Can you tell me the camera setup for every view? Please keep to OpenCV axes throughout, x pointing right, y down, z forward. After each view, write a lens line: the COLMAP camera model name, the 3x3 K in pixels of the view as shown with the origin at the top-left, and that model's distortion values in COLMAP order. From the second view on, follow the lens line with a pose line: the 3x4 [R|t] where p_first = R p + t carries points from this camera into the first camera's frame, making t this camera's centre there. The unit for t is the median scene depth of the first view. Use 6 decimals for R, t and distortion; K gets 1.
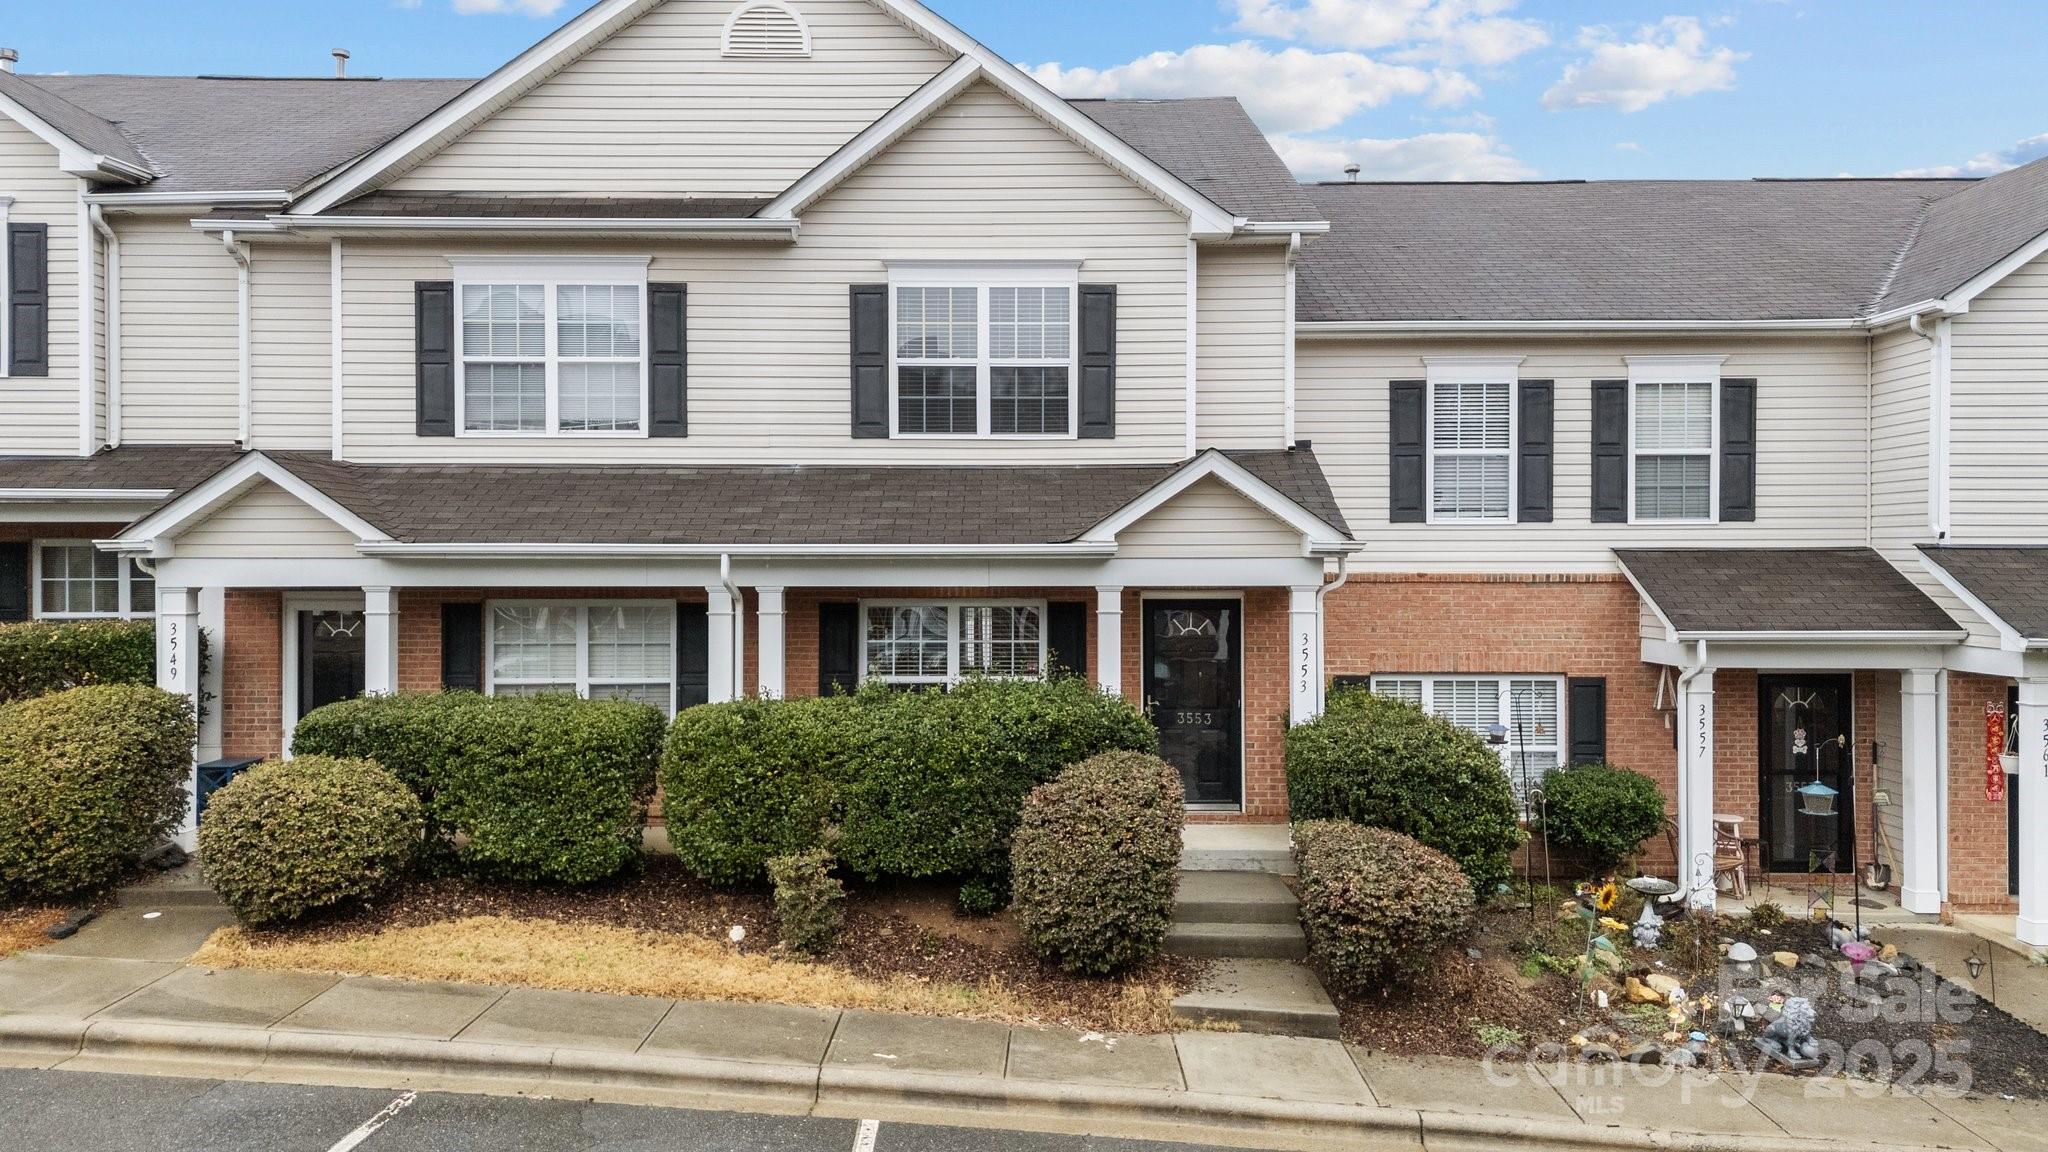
lens RADIAL K [[1498.8, 0, 1024.5], [0, 1498.8, 503.5], [0, 0, 1]] dist [0.032474, -0.009471]
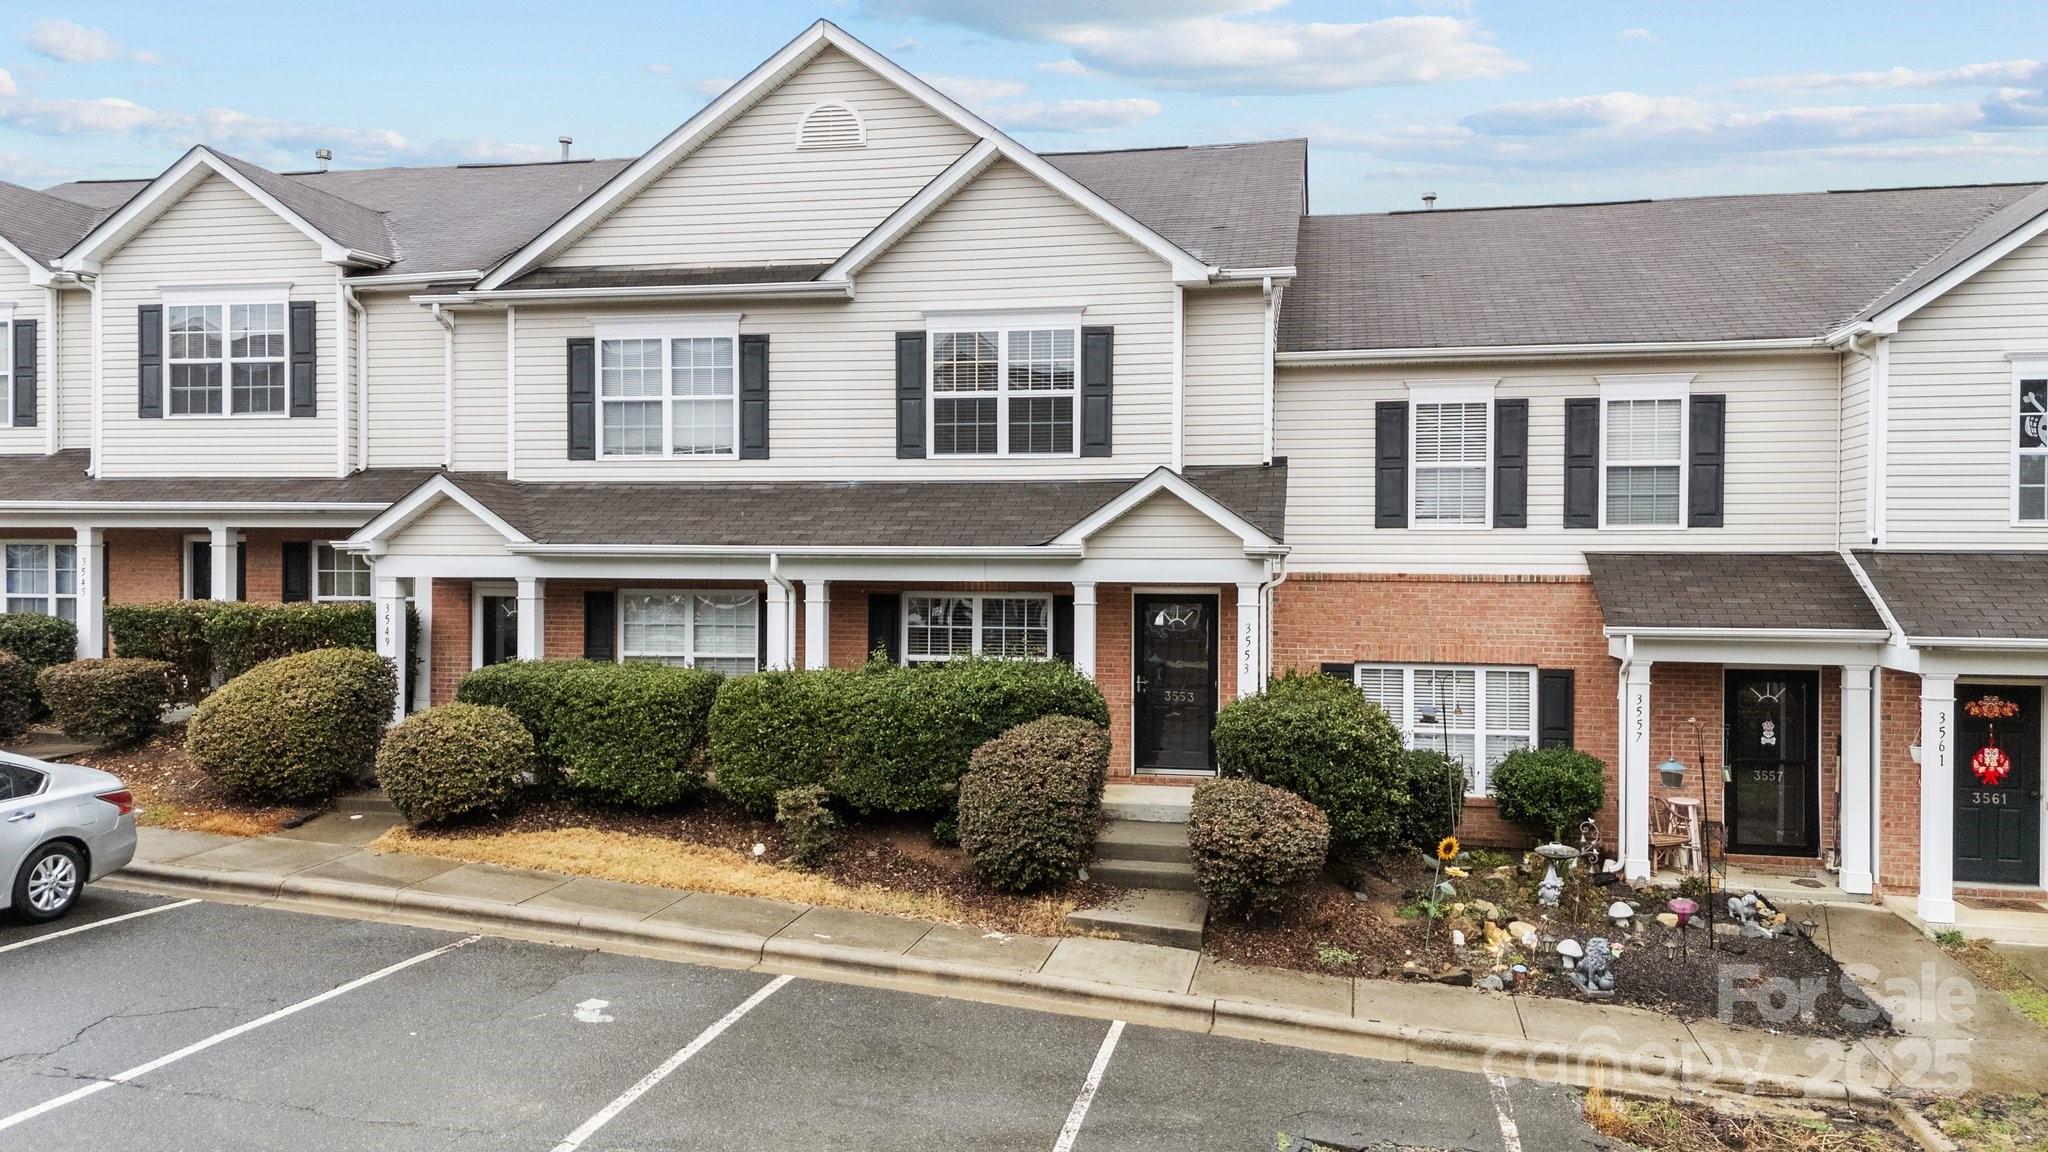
lens RADIAL K [[1498.8, 0, 1024.5], [0, 1498.8, 503.5], [0, 0, 1]] dist [0.032474, -0.009471]
pose [[0.979461, -0.002736, -0.201614, 0.231628], [0.002528, 0.999996, -0.001289, -0.005476], [0.201616, 0.000752, 0.979464, -0.167045]]
